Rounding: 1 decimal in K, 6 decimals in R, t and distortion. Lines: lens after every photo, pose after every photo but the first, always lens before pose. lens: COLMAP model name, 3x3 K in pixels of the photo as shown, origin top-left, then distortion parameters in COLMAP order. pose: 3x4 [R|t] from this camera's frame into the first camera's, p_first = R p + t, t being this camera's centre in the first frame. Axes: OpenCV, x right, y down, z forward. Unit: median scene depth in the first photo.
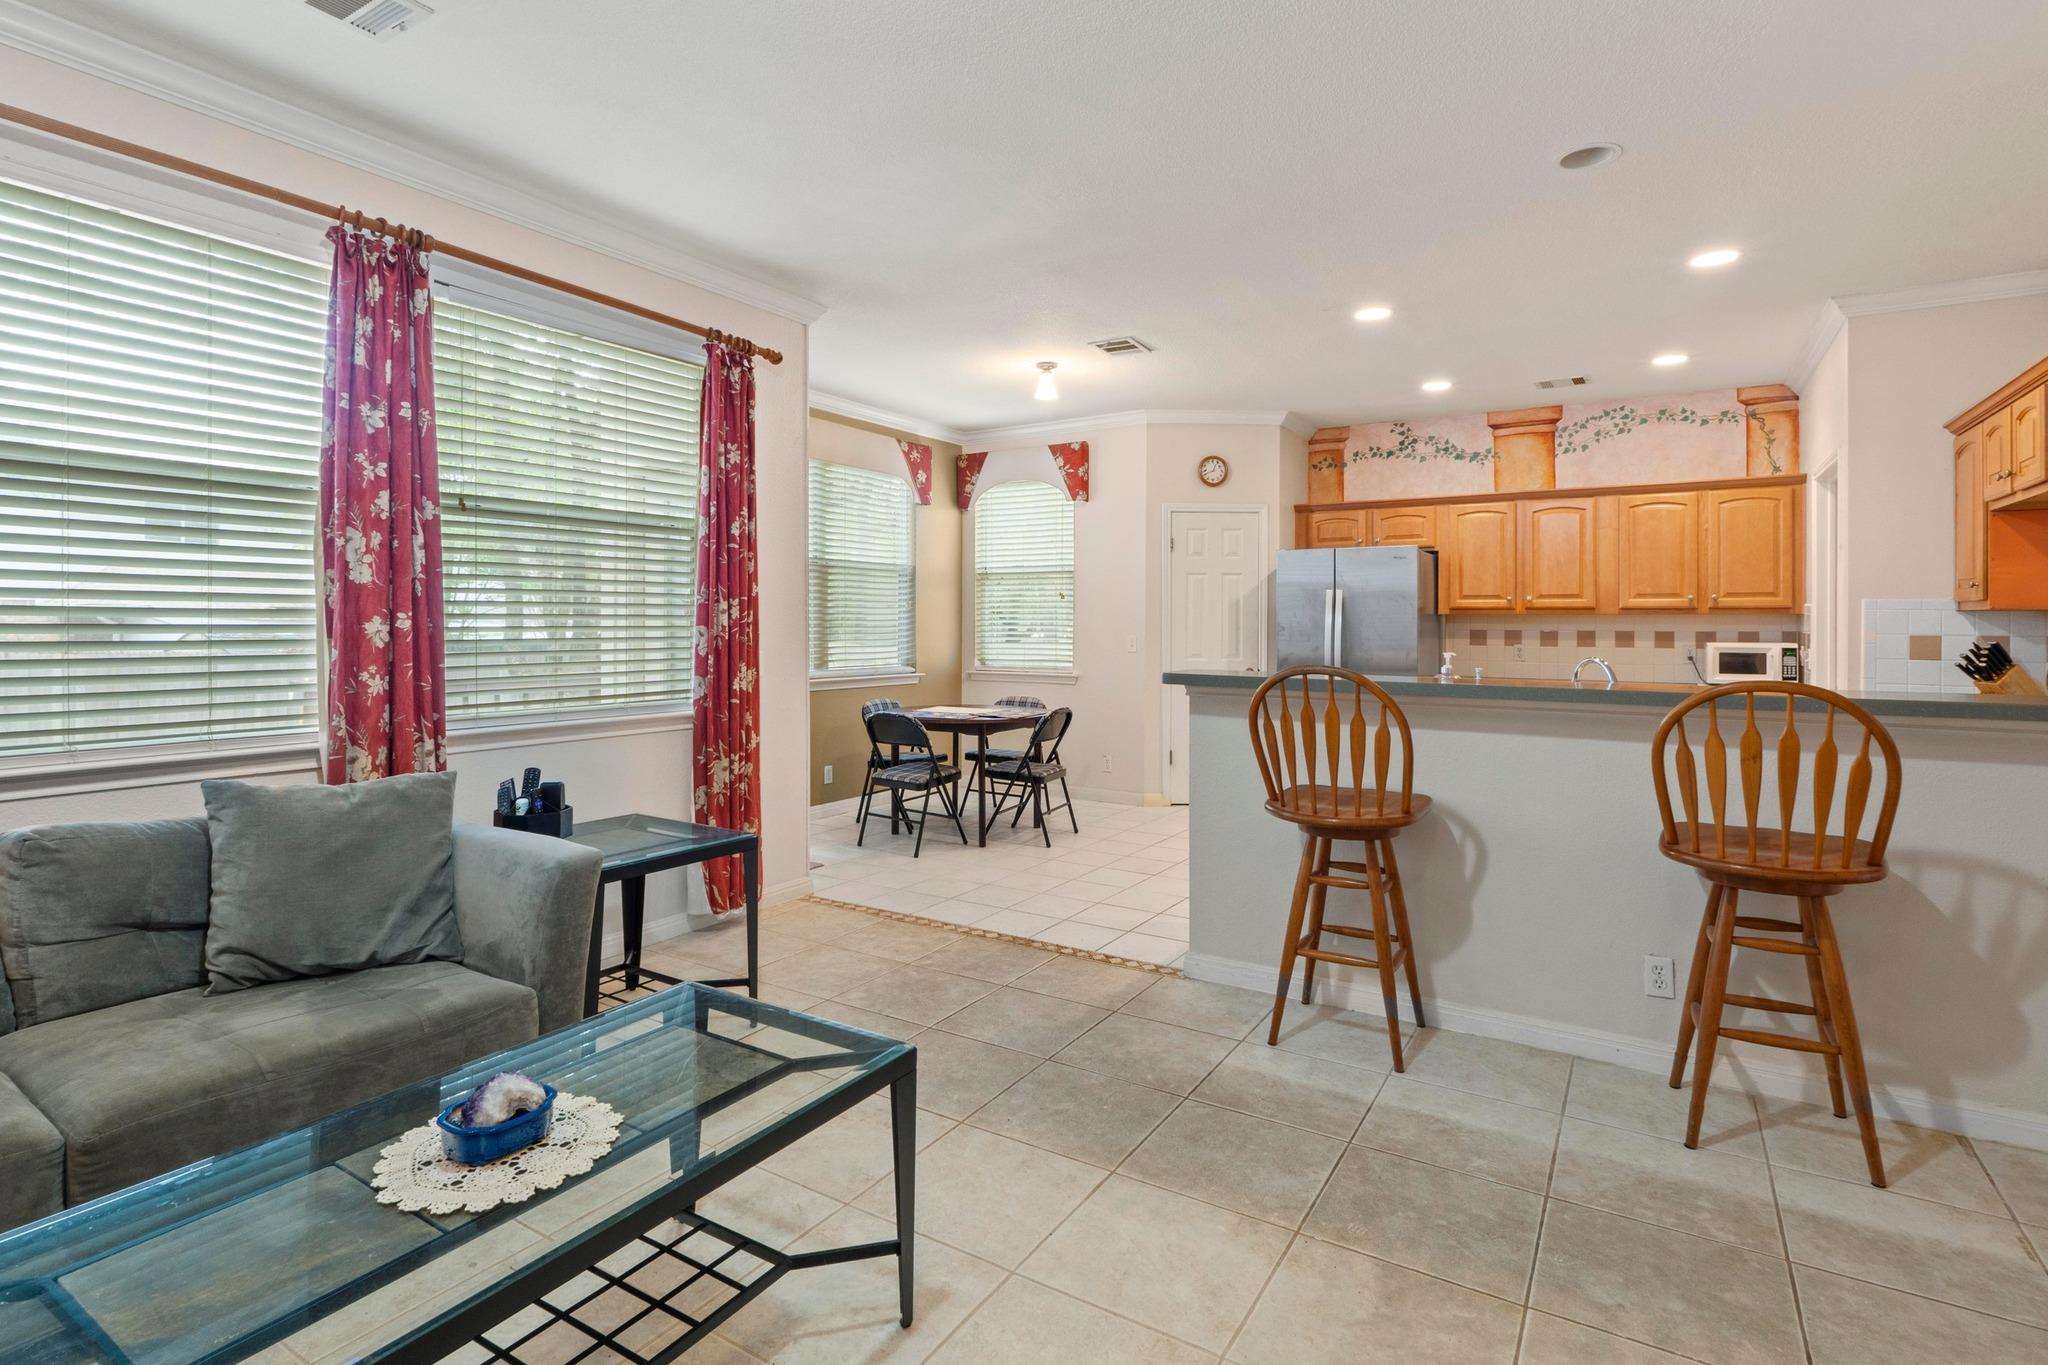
lens RADIAL K [[1003.7, 0, 1018.7], [0, 1003.7, 624.0], [0, 0, 1]] dist [-0.005730, -0.000651]
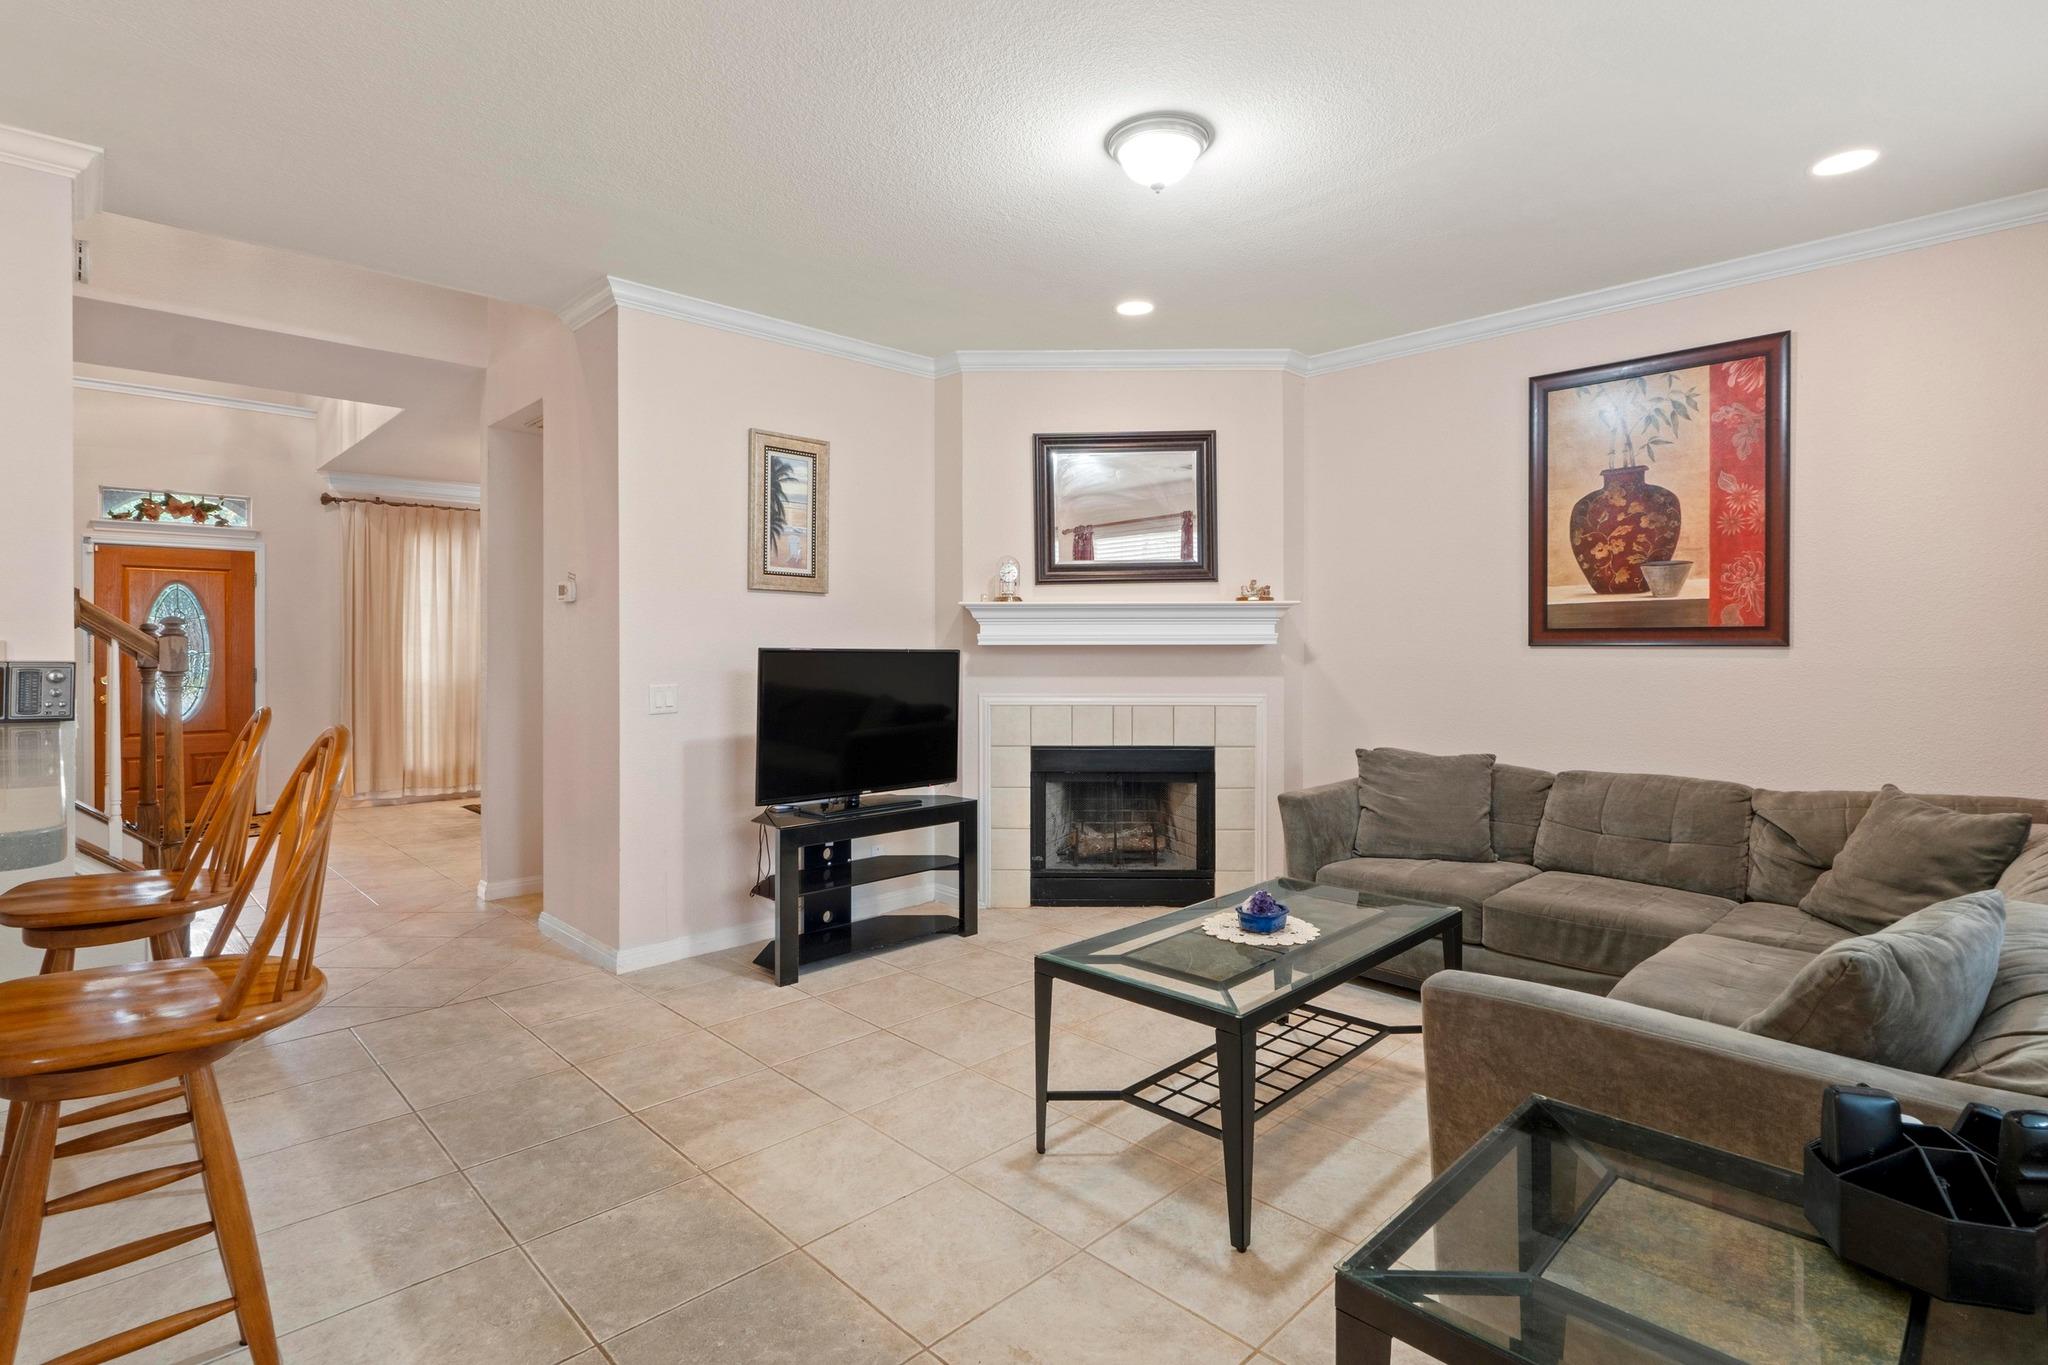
lens RADIAL K [[988.8, 0, 1016.2], [0, 988.8, 652.3], [0, 0, 1]] dist [-0.004110, -0.000136]
pose [[-0.972396, -0.003724, 0.233308, -0.116486], [-0.002838, 0.999987, 0.004136, -0.003722], [-0.233321, 0.003359, -0.972394, 0.685227]]
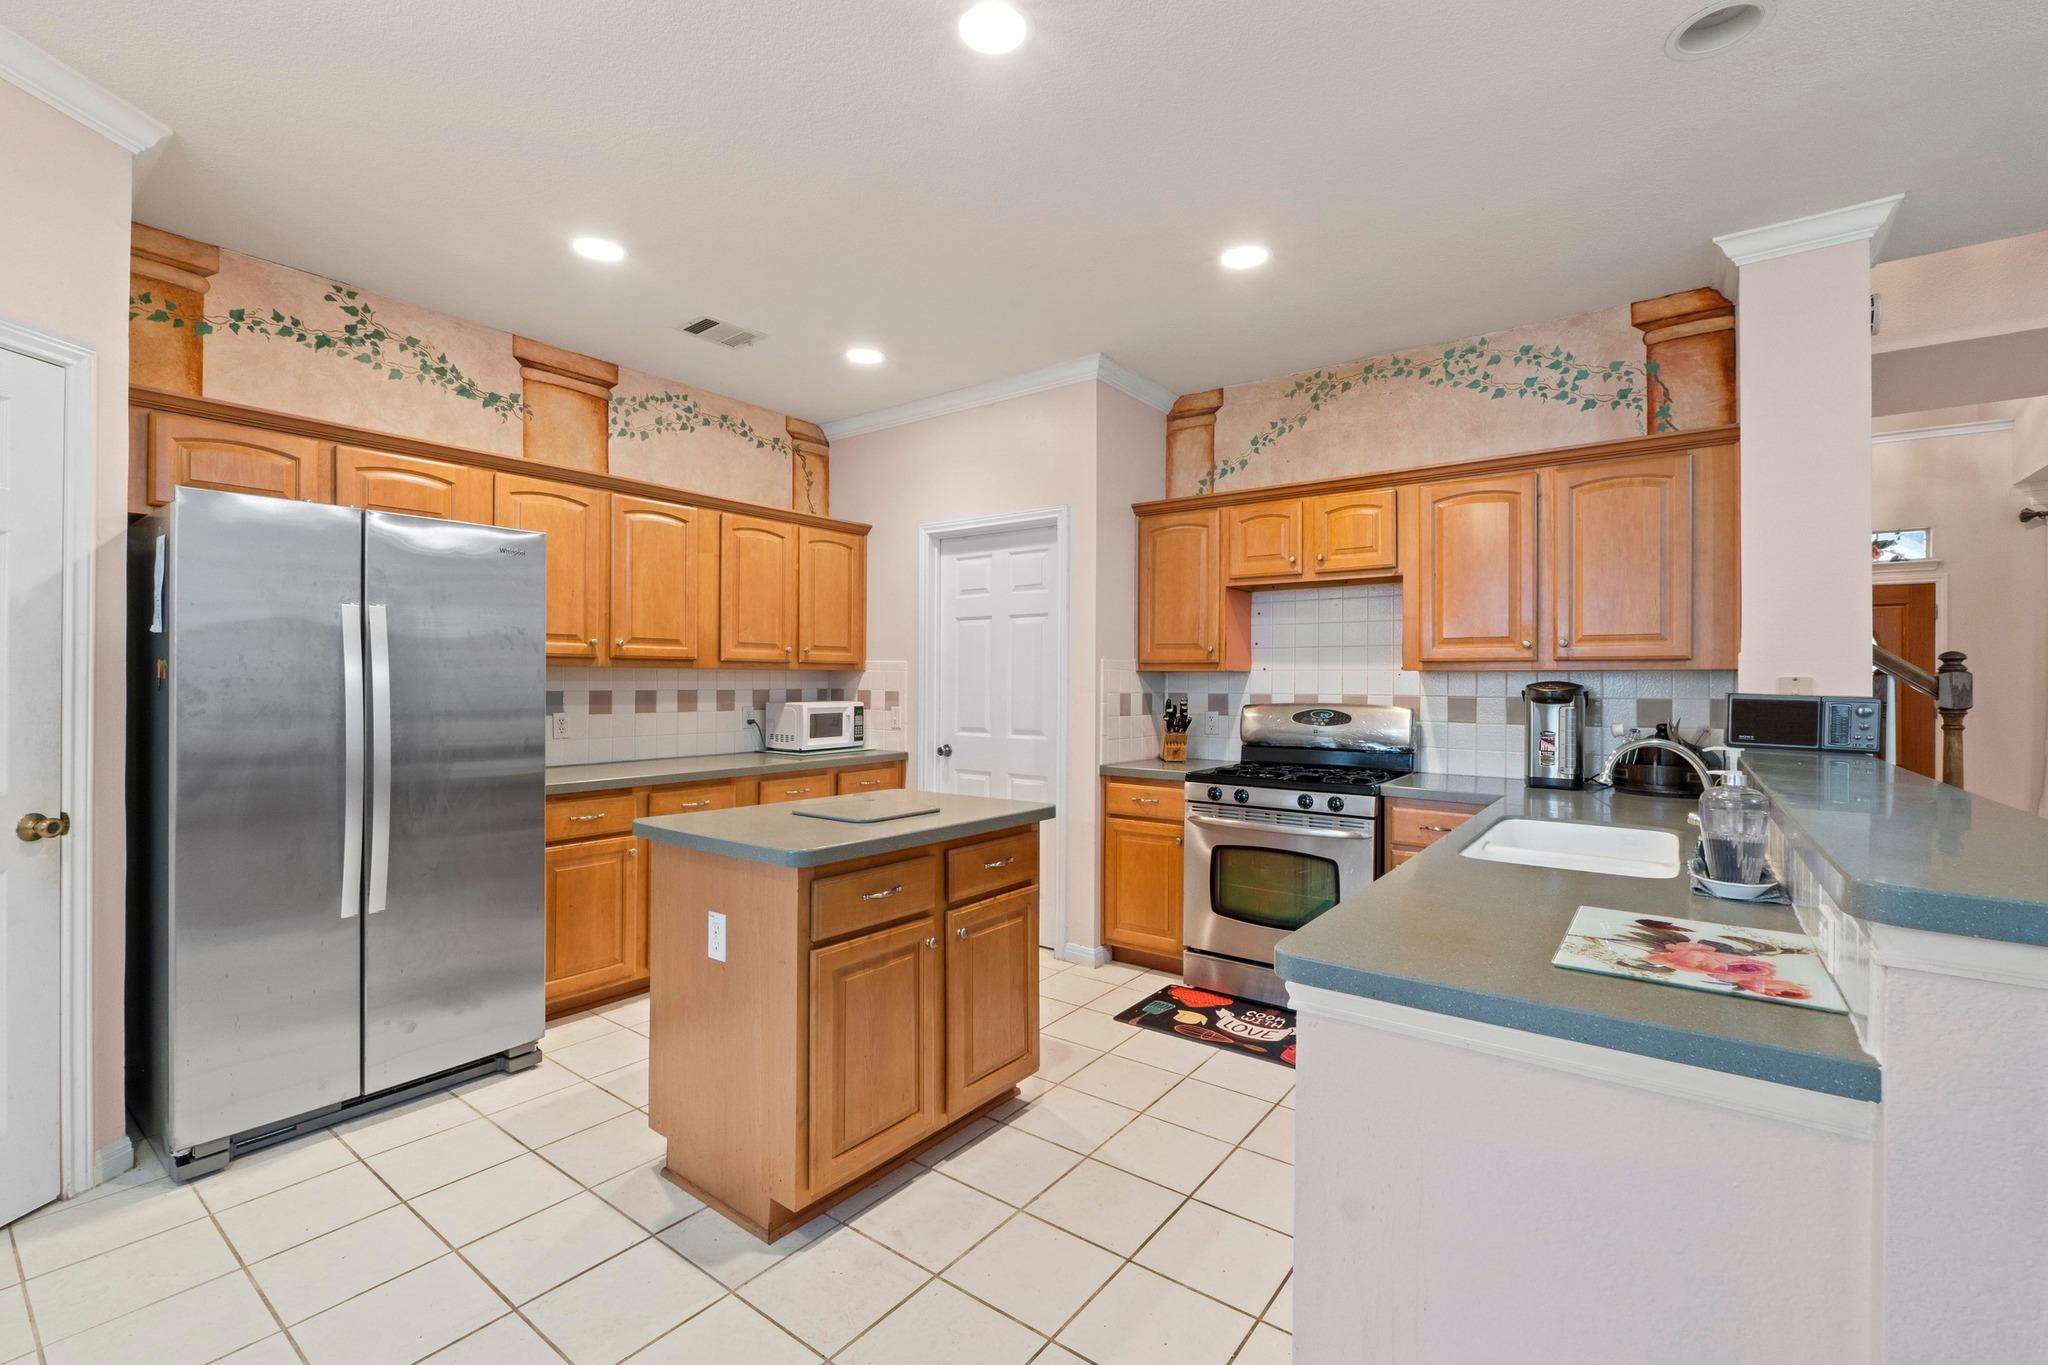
lens RADIAL K [[878.7, 0, 1022.2], [0, 878.7, 671.9], [0, 0, 1]] dist [-0.004640, -0.000194]
pose [[0.080736, 0.005173, 0.996722, -0.042369], [-0.004038, 0.999980, -0.004863, -0.004760], [-0.996727, -0.003632, 0.080755, 0.720869]]
